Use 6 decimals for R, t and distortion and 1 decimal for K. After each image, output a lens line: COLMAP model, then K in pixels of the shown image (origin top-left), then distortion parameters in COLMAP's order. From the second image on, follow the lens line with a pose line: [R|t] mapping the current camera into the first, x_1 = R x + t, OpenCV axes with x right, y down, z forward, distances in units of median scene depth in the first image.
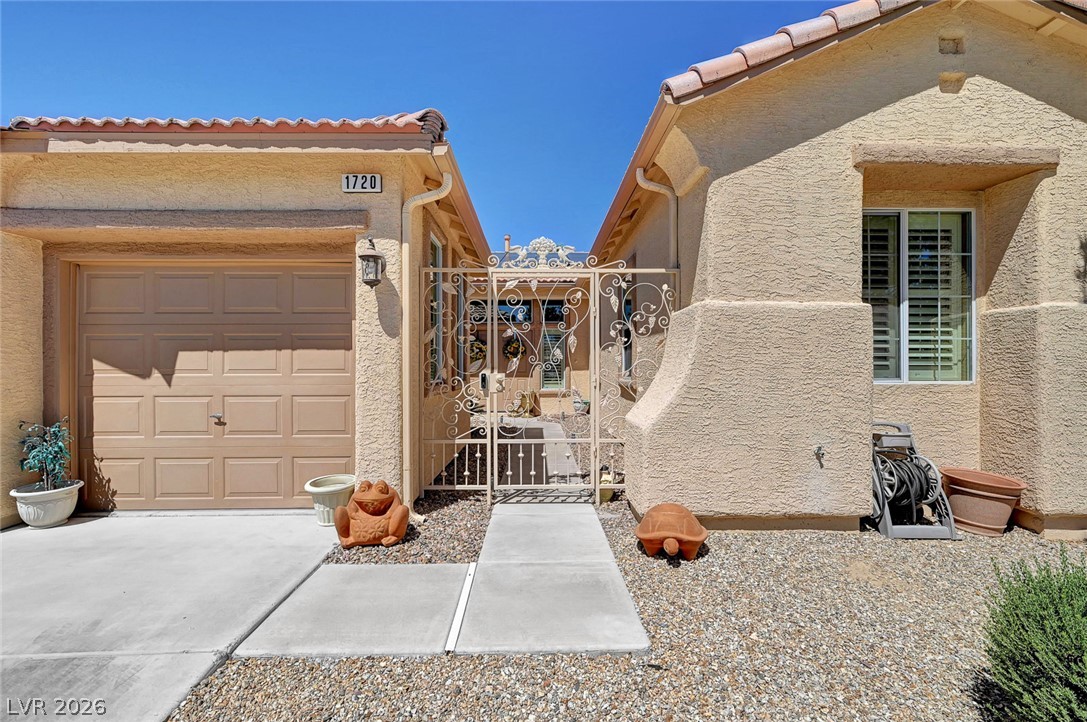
lens RADIAL K [[457.1, 0, 540.4], [0, 457.1, 360.4], [0, 0, 1]] dist [-0.000285, -0.000004]
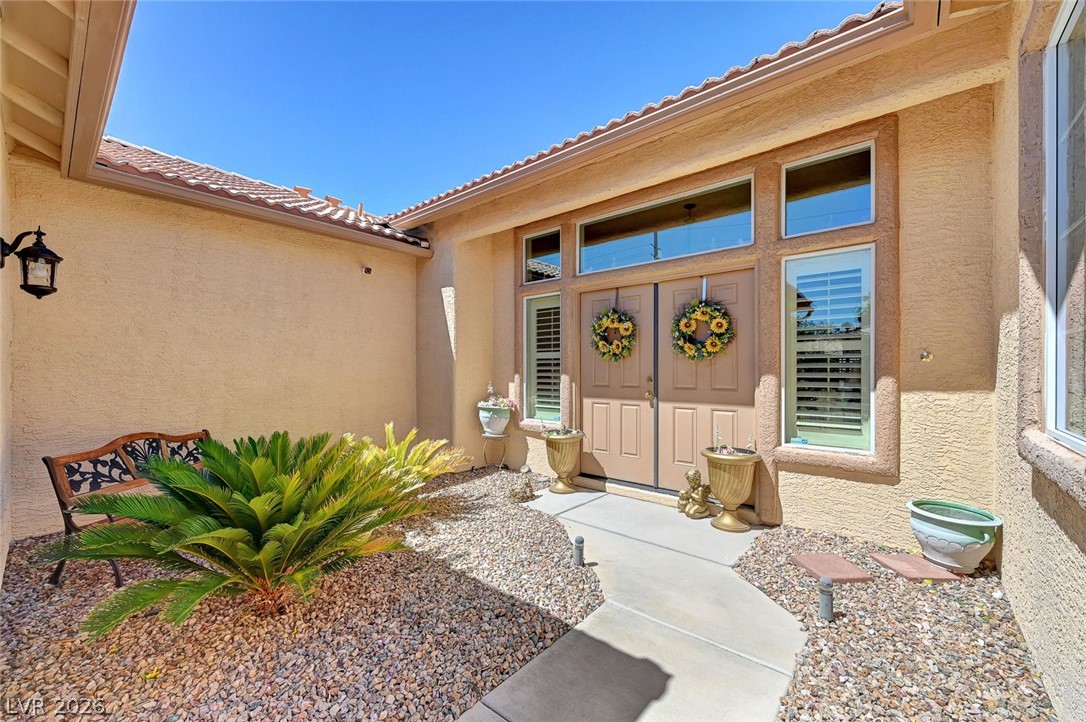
lens RADIAL K [[429.3, 0, 545.3], [0, 429.3, 367.2], [0, 0, 1]] dist [0.002453, -0.000011]
pose [[0.739569, -0.004885, -0.673063, 0.082665], [0.001998, 0.999985, -0.005063, 0.009640], [0.673078, 0.002400, 0.739568, 0.662252]]
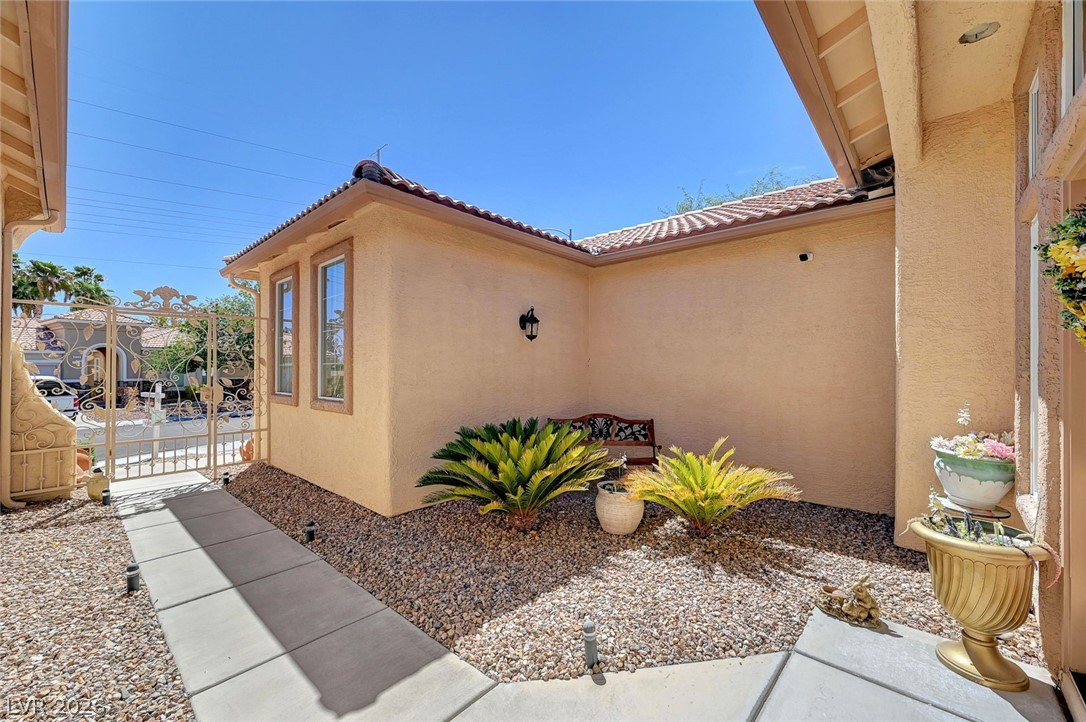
lens RADIAL K [[429.3, 0, 544.7], [0, 429.3, 368.8], [0, 0, 1]] dist [0.002453, -0.000011]
pose [[-0.688504, -0.002439, -0.725228, 0.068637], [-0.000979, 0.999997, -0.002433, 0.004248], [0.725232, -0.000965, -0.688504, 0.959798]]
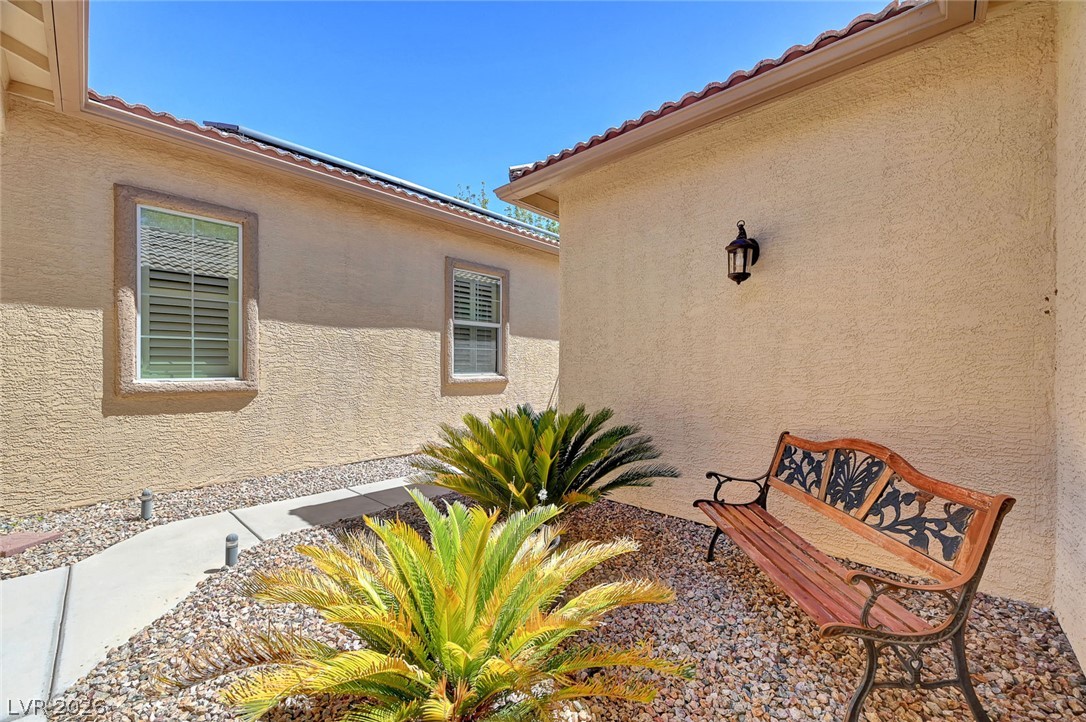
lens RADIAL K [[429.3, 0, 546.3], [0, 429.3, 366.6], [0, 0, 1]] dist [0.002453, -0.000011]
pose [[-0.711111, 0.002134, 0.703076, -0.329353], [0.001651, 0.999998, -0.001366, 0.021339], [-0.703077, 0.000189, -0.711113, 0.897449]]
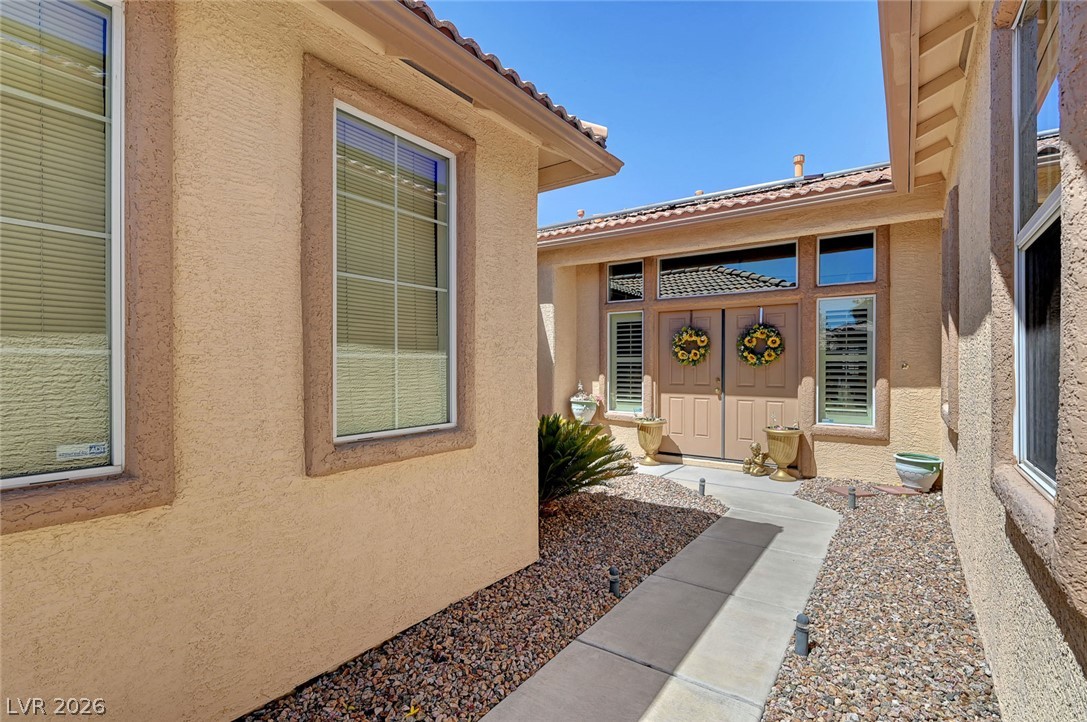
lens RADIAL K [[504.1, 0, 548.7], [0, 504.1, 362.5], [0, 0, 1]] dist [0.001105, 0.000114]
pose [[0.795354, -0.002099, -0.606142, 0.099455], [-0.000920, 0.999989, -0.004670, 0.001670], [0.606145, 0.004272, 0.795343, 0.407337]]
